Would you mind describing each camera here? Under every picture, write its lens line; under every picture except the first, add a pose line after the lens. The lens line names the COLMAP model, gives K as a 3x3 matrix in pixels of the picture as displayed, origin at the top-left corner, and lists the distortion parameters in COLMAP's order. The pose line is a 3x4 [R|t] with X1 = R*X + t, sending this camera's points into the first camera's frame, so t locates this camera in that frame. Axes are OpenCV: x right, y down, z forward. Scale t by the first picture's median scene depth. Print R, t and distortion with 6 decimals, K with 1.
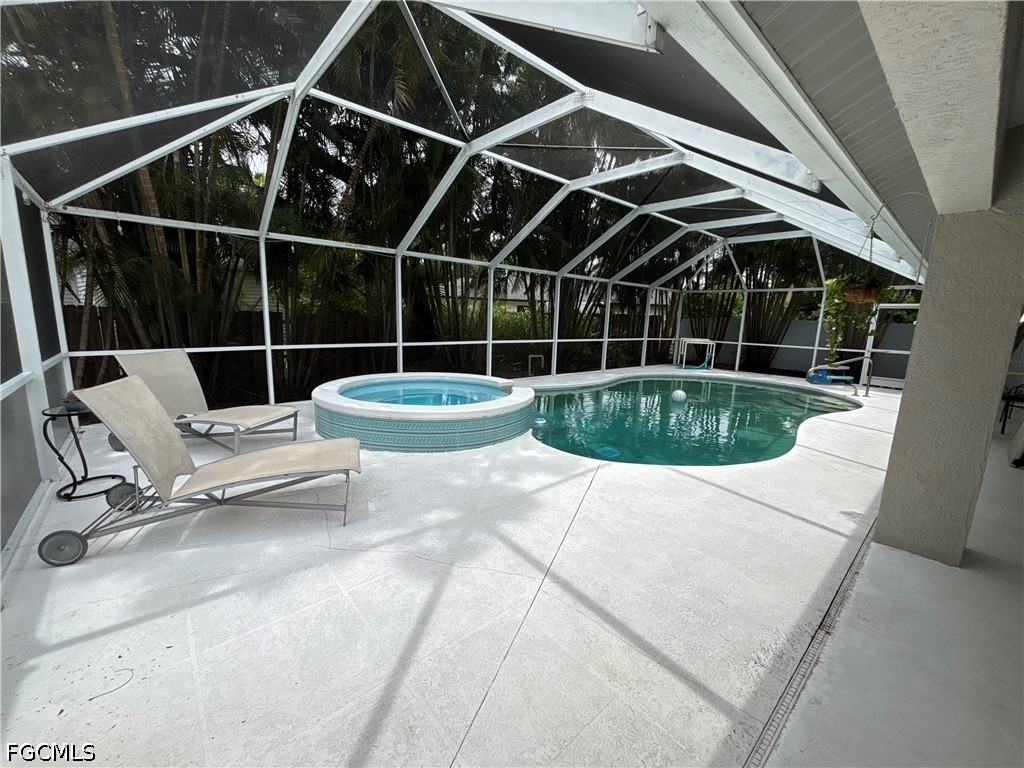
lens RADIAL K [[411.8, 0, 508.3], [0, 411.8, 378.6], [0, 0, 1]] dist [0.000070, -0.000157]
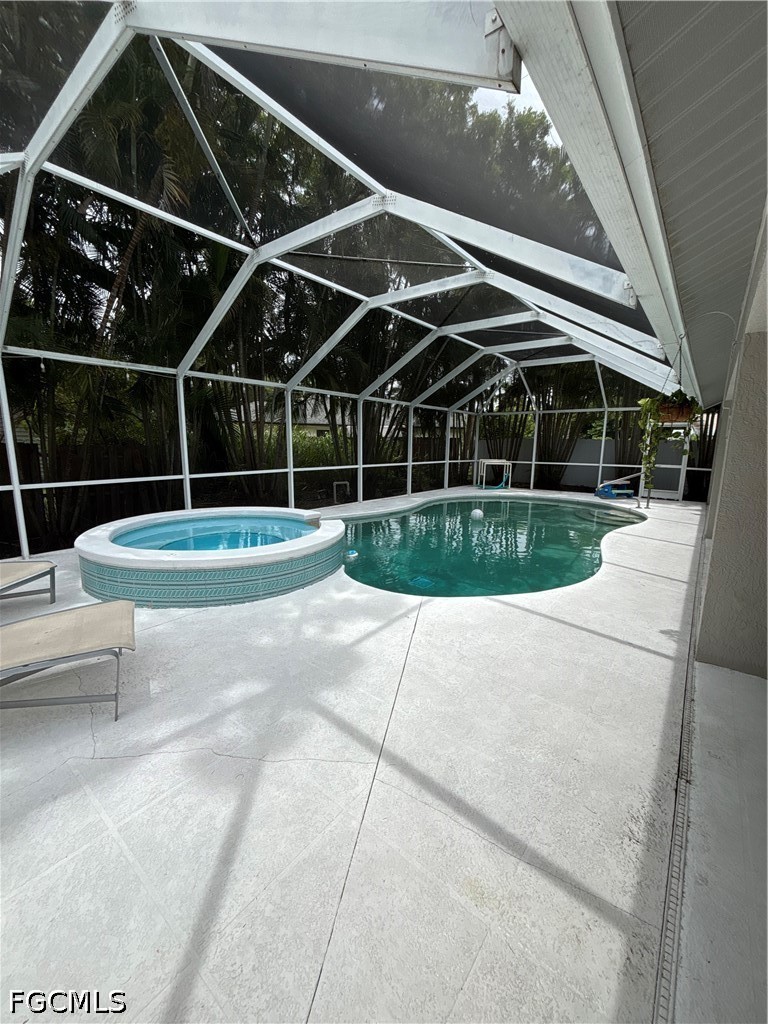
lens RADIAL K [[411.8, 0, 381.0], [0, 411.8, 505.9], [0, 0, 1]] dist [0.000070, -0.000157]
pose [[0.984206, -0.049081, 0.170089, -0.013172], [0.047773, 0.998789, 0.011776, -0.021086], [-0.170461, -0.003465, 0.985358, 0.106156]]
